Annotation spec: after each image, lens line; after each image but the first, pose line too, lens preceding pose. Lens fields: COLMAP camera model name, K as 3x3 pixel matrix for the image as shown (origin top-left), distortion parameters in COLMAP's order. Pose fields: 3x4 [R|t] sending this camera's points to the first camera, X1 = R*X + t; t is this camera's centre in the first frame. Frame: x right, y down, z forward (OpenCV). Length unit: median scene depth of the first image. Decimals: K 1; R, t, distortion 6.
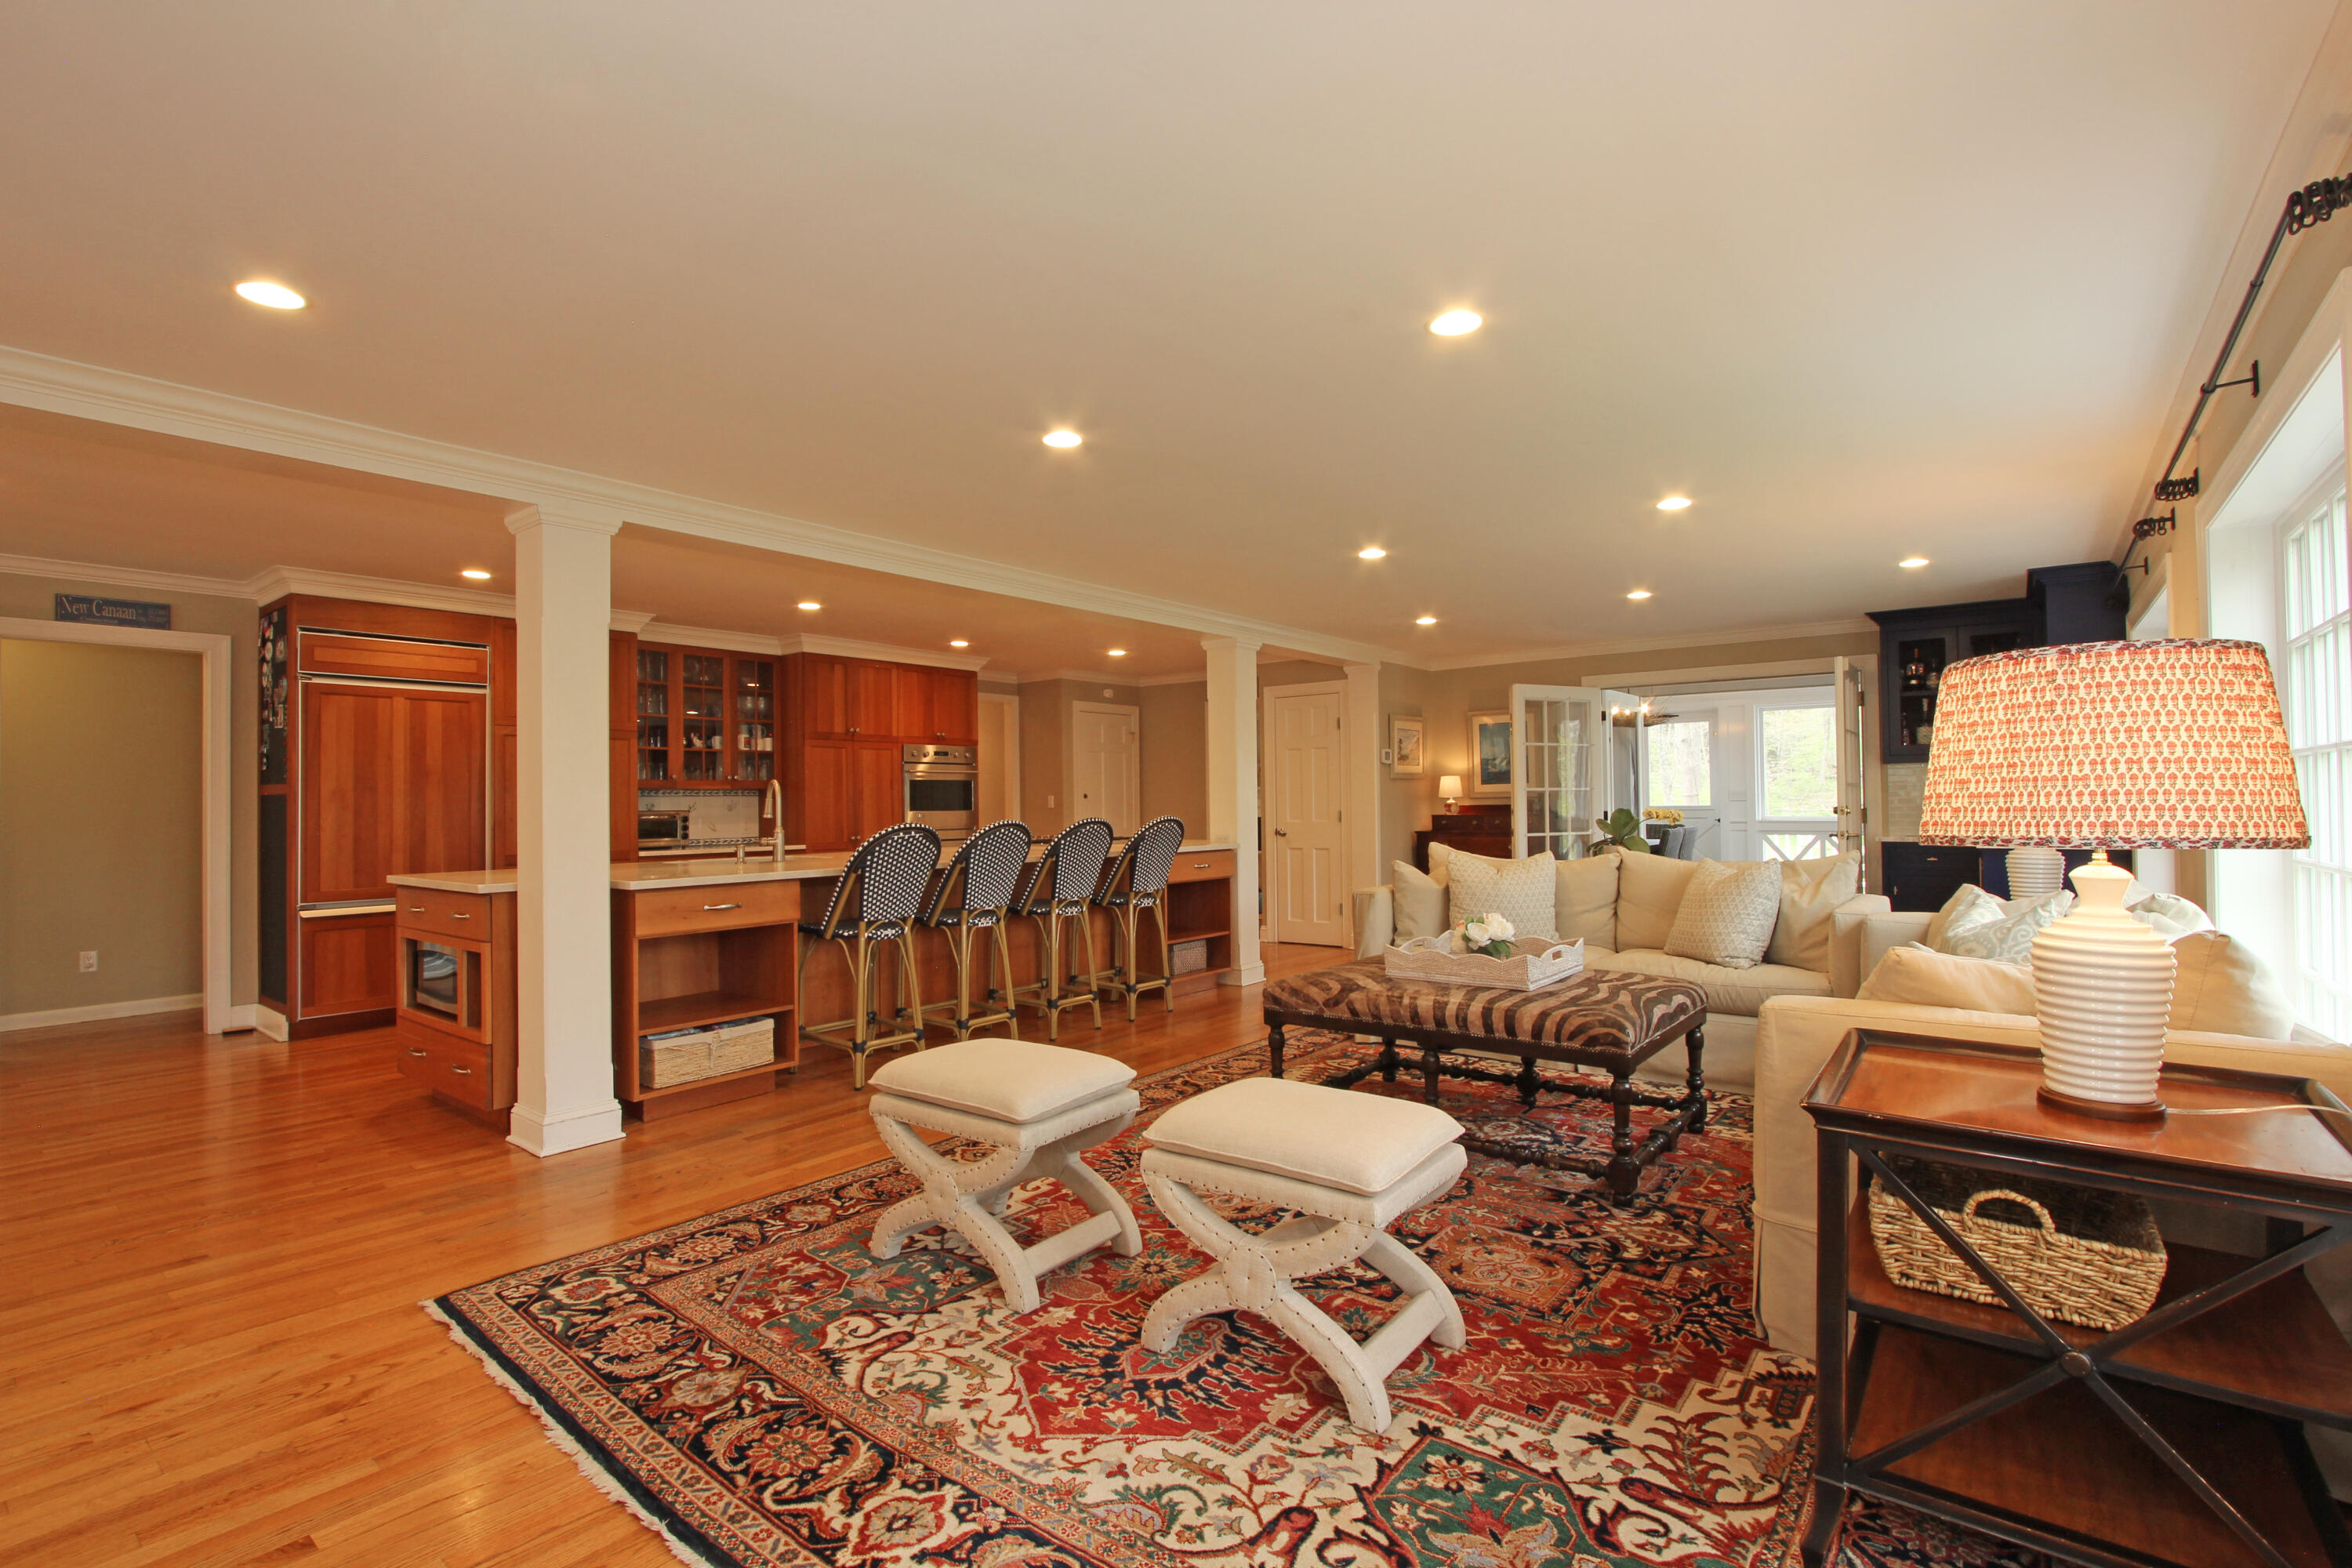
lens RADIAL K [[1074.0, 0, 1158.6], [0, 1074.0, 784.5], [0, 0, 1]] dist [-0.017021, 0.002003]
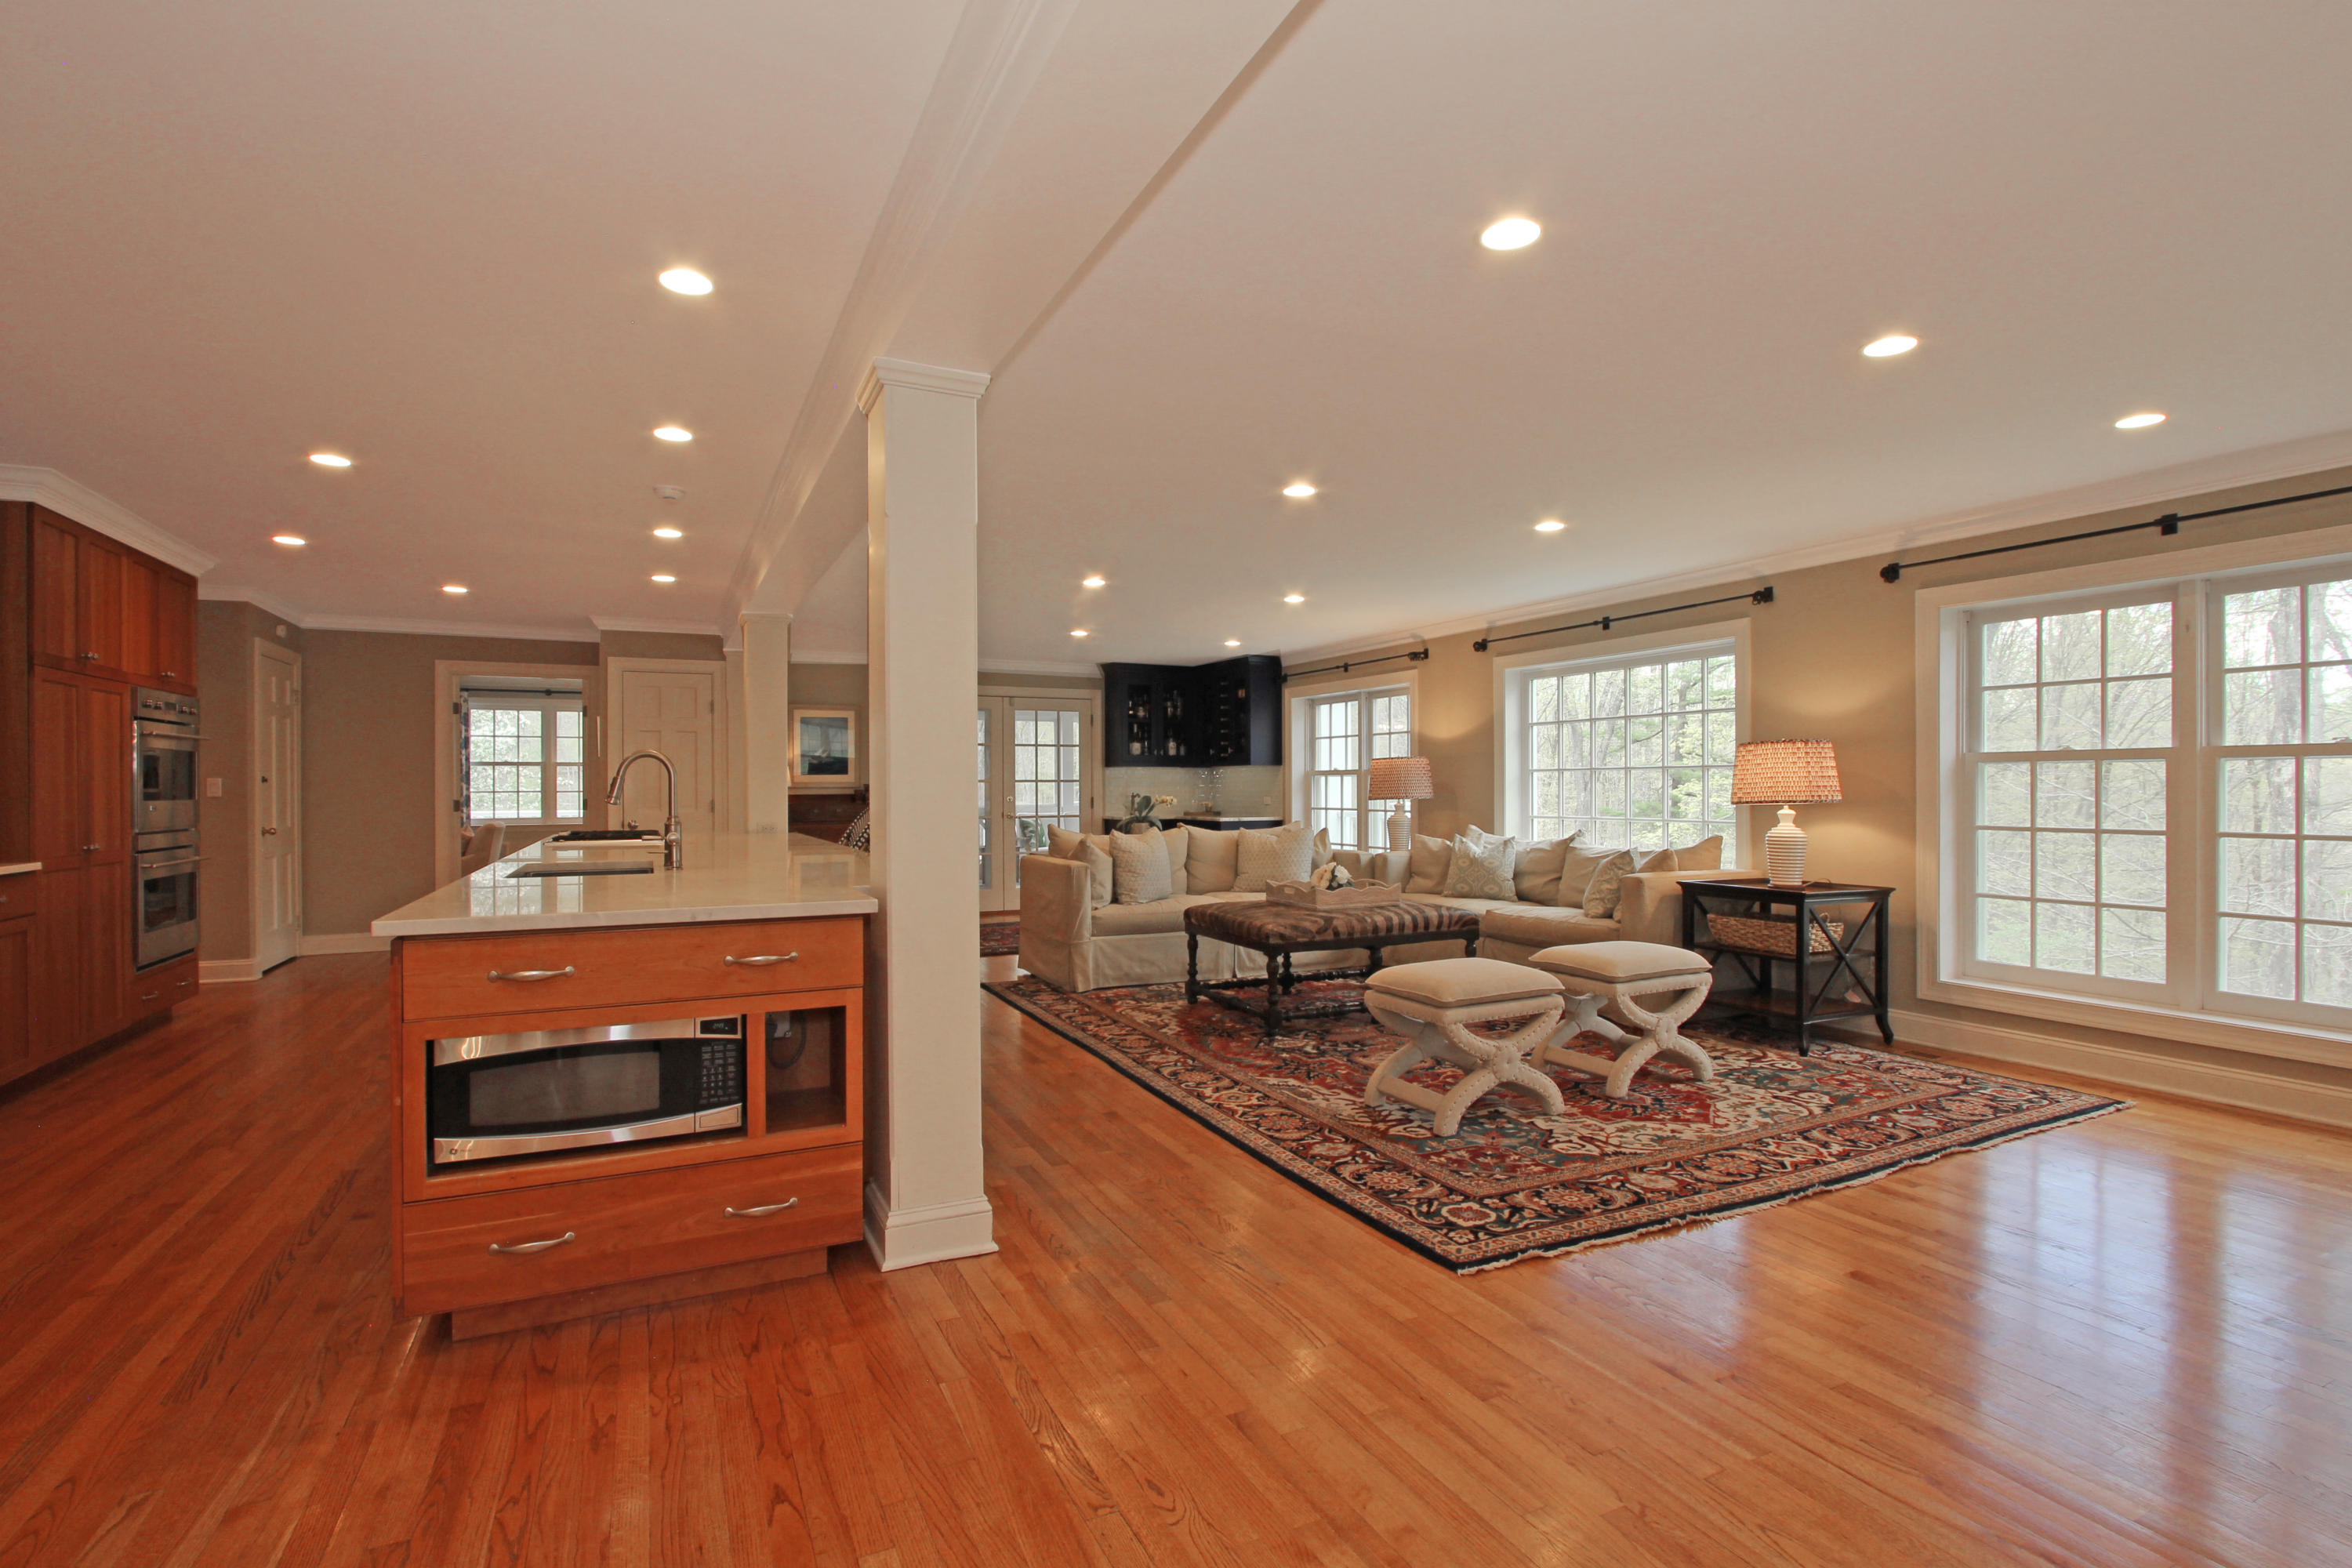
lens RADIAL K [[1074.0, 0, 1172.1], [0, 1074.0, 786.3], [0, 0, 1]] dist [-0.017021, 0.002003]
pose [[0.439325, 0.011240, 0.898258, -1.863061], [-0.017162, 0.999844, -0.004117, 0.035925], [-0.898164, -0.013608, 0.439449, 0.869876]]
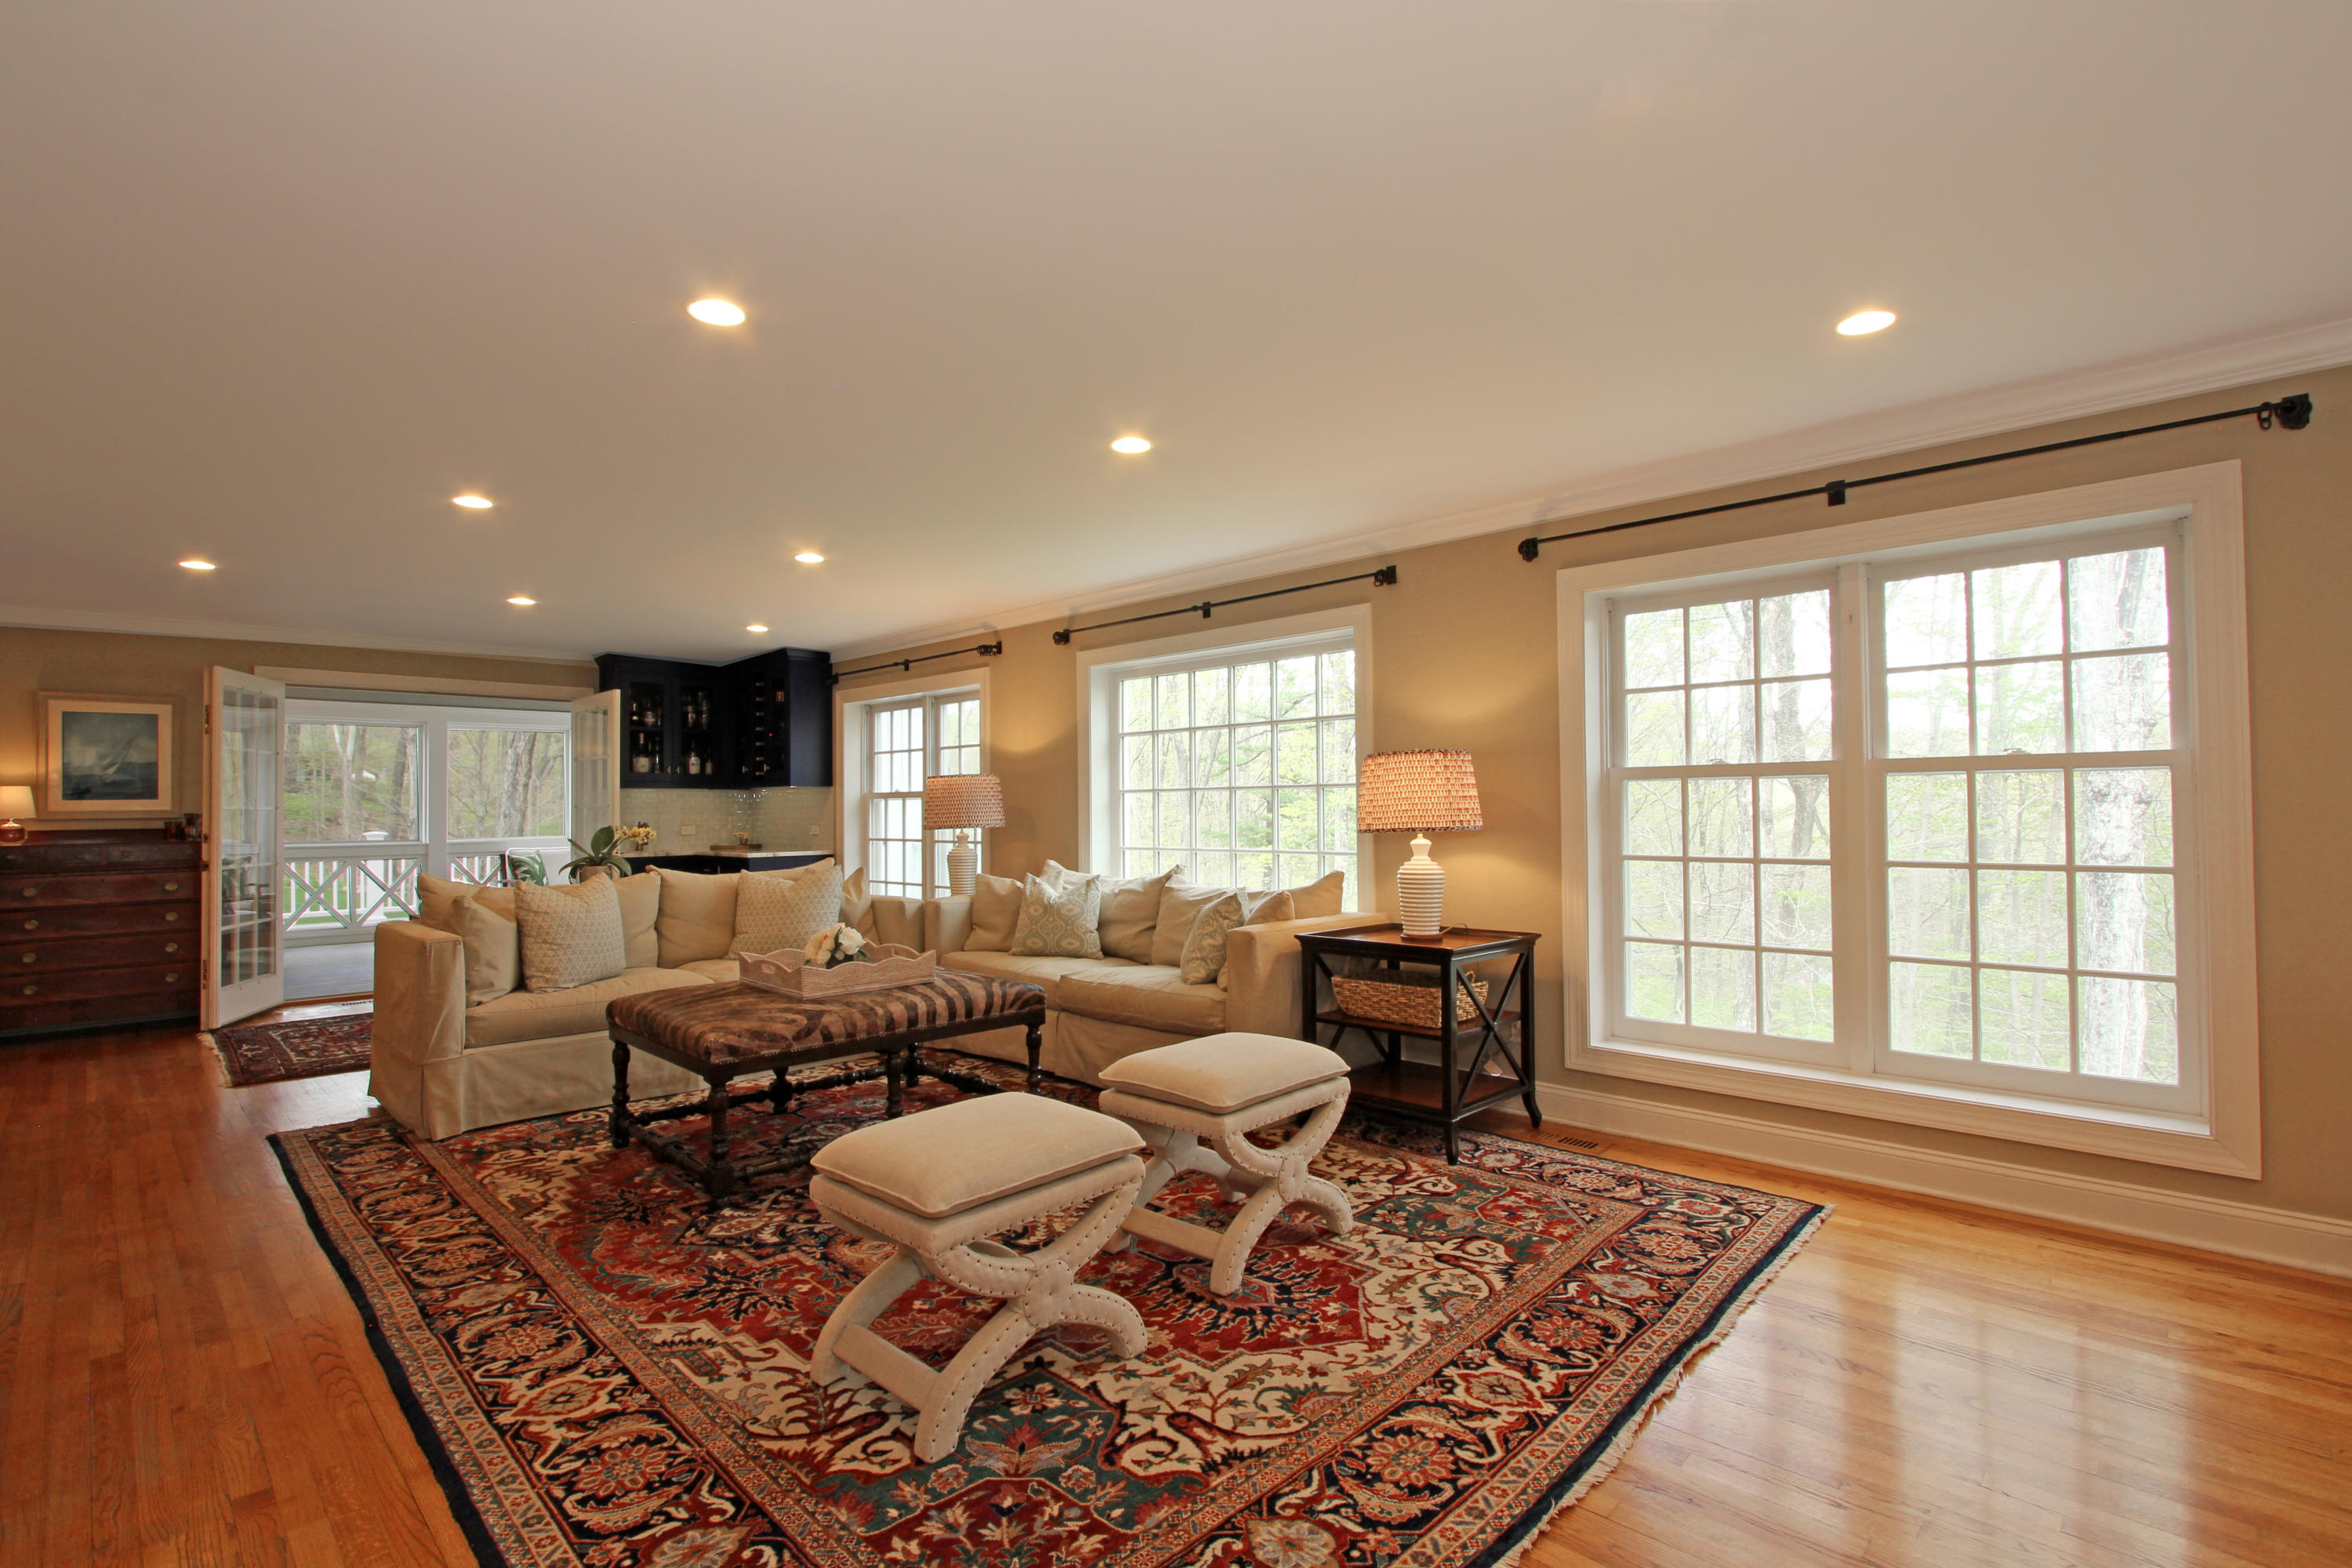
lens RADIAL K [[1074.0, 0, 1167.4], [0, 1074.0, 783.6], [0, 0, 1]] dist [-0.017021, 0.002003]
pose [[0.108243, 0.034492, 0.993526, -1.130136], [-0.008465, 0.999394, -0.033773, 0.026089], [-0.994088, -0.004755, 0.108470, 0.919135]]
